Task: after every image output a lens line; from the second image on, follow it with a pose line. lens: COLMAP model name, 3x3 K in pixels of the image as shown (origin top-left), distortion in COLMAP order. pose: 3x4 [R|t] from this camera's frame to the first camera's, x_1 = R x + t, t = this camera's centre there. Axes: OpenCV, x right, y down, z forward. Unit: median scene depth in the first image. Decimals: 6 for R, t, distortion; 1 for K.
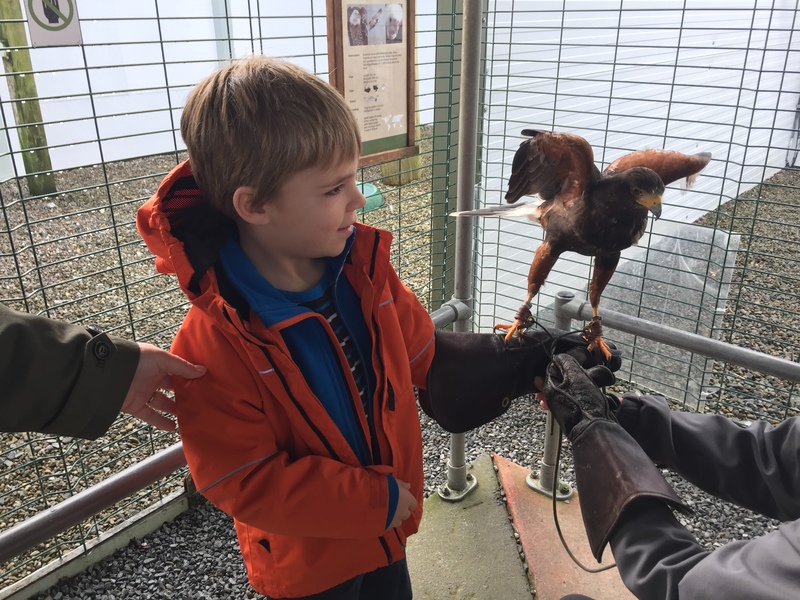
lens RADIAL K [[738.1, 0, 396.3], [0, 738.1, 308.0], [0, 0, 1]] dist [0.046404, -0.018102]
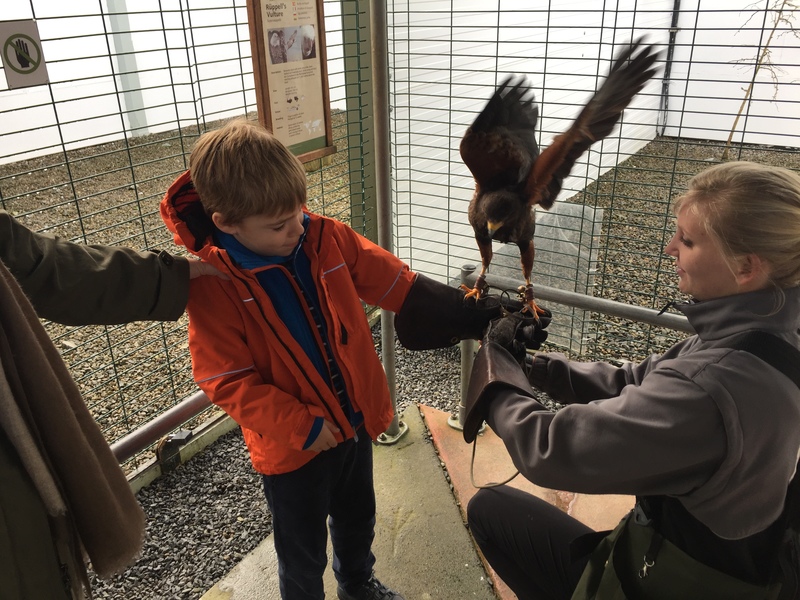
lens RADIAL K [[731.1, 0, 389.9], [0, 731.1, 302.6], [0, 0, 1]] dist [0.052871, -0.010322]
pose [[0.991709, -0.074000, 0.105056, -0.028463], [0.071379, 0.997042, 0.028502, -0.002813], [-0.106855, -0.020766, 0.994058, -0.168808]]
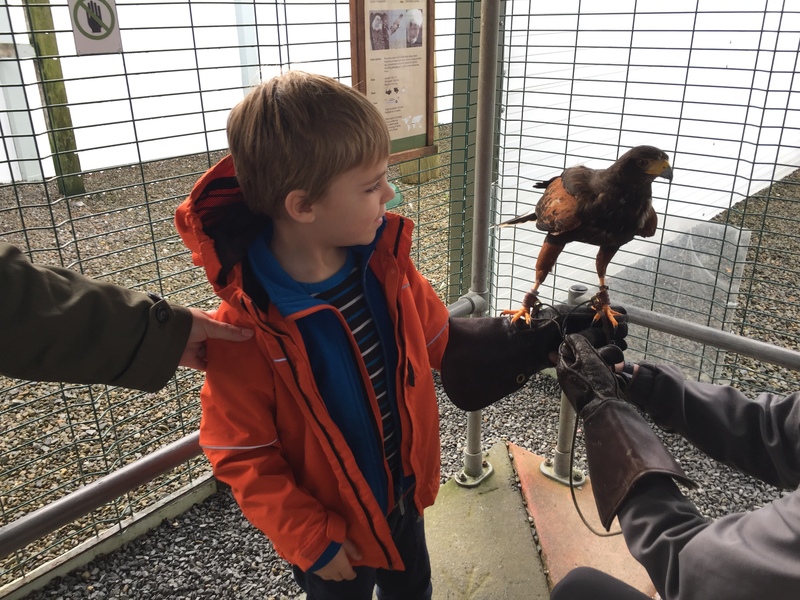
lens RADIAL K [[731.1, 0, 389.9], [0, 731.1, 302.6], [0, 0, 1]] dist [0.052871, -0.010322]
pose [[0.999447, 0.003749, -0.033029, -0.001605], [-0.003884, 0.999984, -0.004012, 0.006252], [0.033014, 0.004138, 0.999446, -0.032770]]
